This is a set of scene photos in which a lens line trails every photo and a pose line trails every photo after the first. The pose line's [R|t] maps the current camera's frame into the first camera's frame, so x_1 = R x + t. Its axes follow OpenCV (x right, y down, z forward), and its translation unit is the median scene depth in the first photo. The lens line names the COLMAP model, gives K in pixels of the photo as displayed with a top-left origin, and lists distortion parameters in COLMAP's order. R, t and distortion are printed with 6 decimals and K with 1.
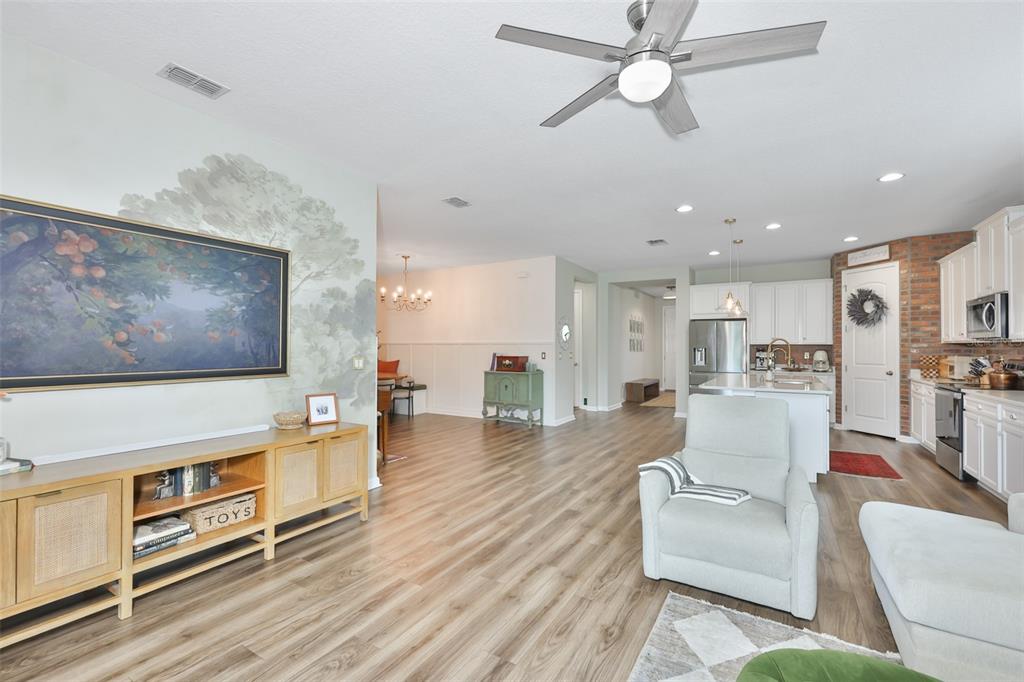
lens RADIAL K [[433.1, 0, 520.9], [0, 433.1, 341.5], [0, 0, 1]] dist [0.000933, -0.000160]
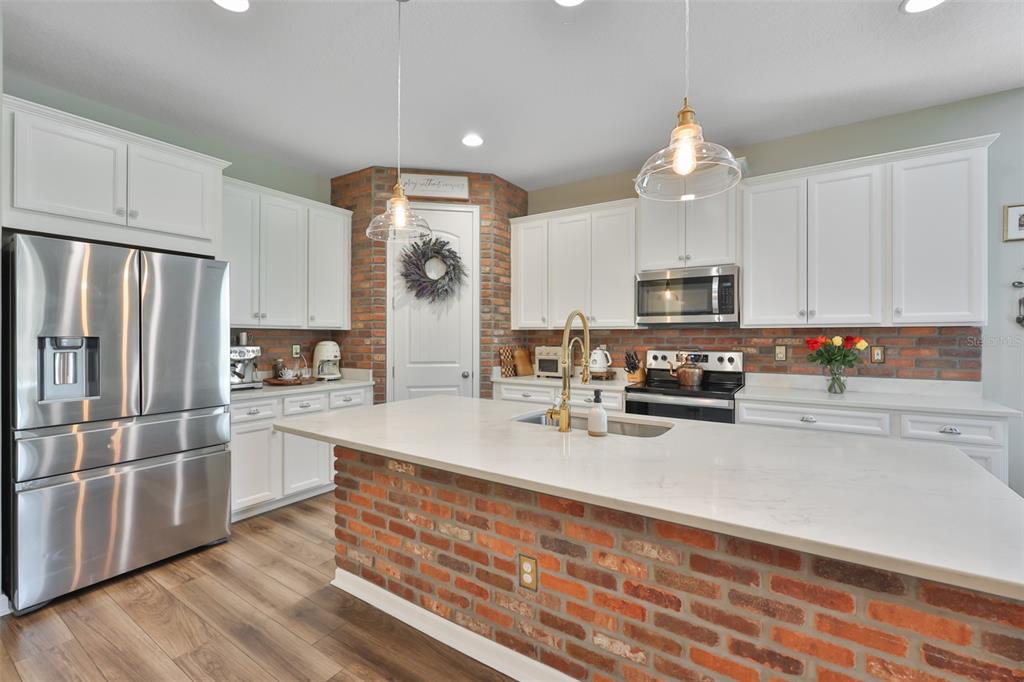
lens RADIAL K [[433.1, 0, 520.9], [0, 433.1, 341.5], [0, 0, 1]] dist [0.000933, -0.000160]
pose [[0.031619, -0.012484, 0.999422, 0.358885], [-0.011526, 0.999851, 0.012854, 0.024269], [-0.999434, -0.011926, 0.031470, 1.612402]]
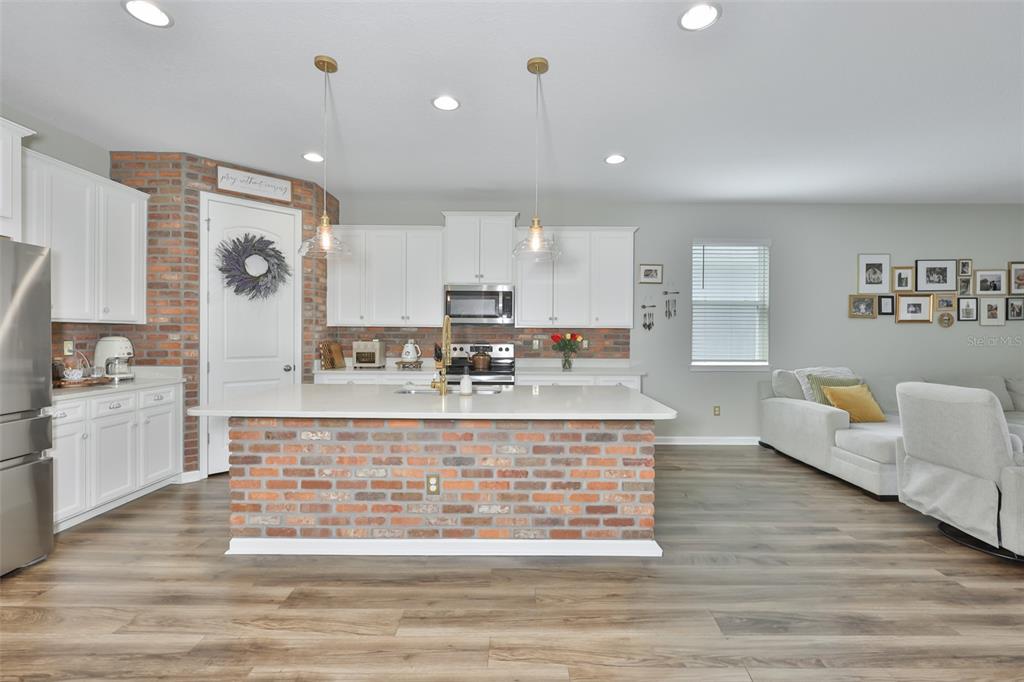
lens RADIAL K [[432.5, 0, 515.1], [0, 432.5, 339.1], [0, 0, 1]] dist [-0.001988, -0.000121]
pose [[-0.518492, -0.015067, 0.854950, 0.129483], [-0.016315, 0.999837, 0.007726, 0.027818], [-0.854927, -0.009942, -0.518653, 1.885184]]
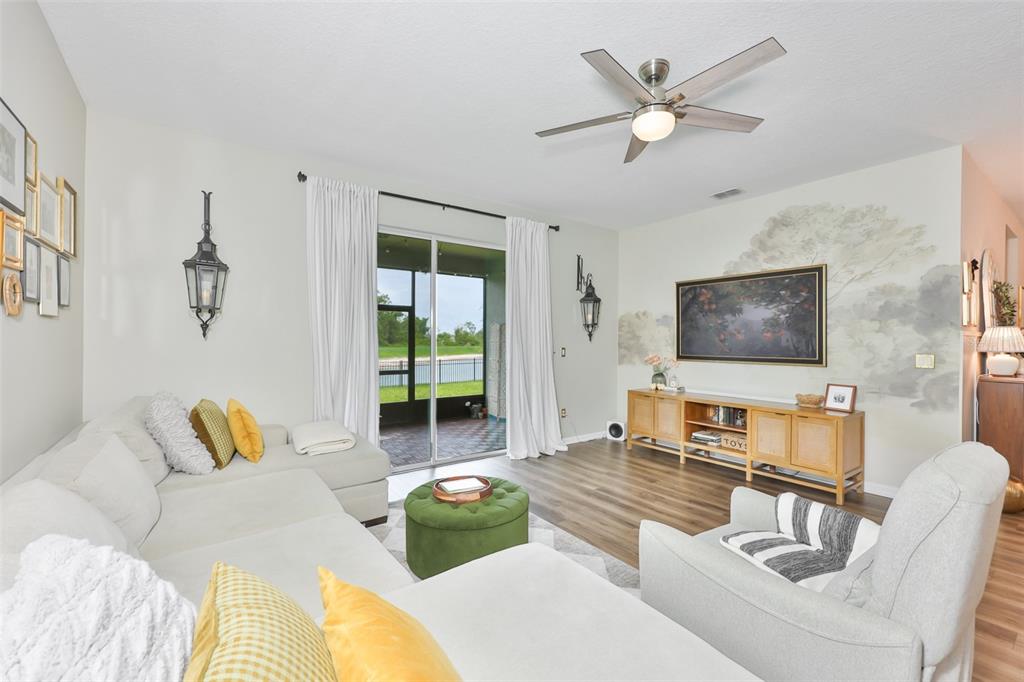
lens RADIAL K [[432.5, 0, 515.1], [0, 432.5, 339.1], [0, 0, 1]] dist [-0.001988, -0.000121]
pose [[-0.378248, -0.007199, -0.925676, 0.865733], [0.006899, 0.999920, -0.010595, 0.008169], [0.925679, -0.010394, -0.378168, 0.611324]]
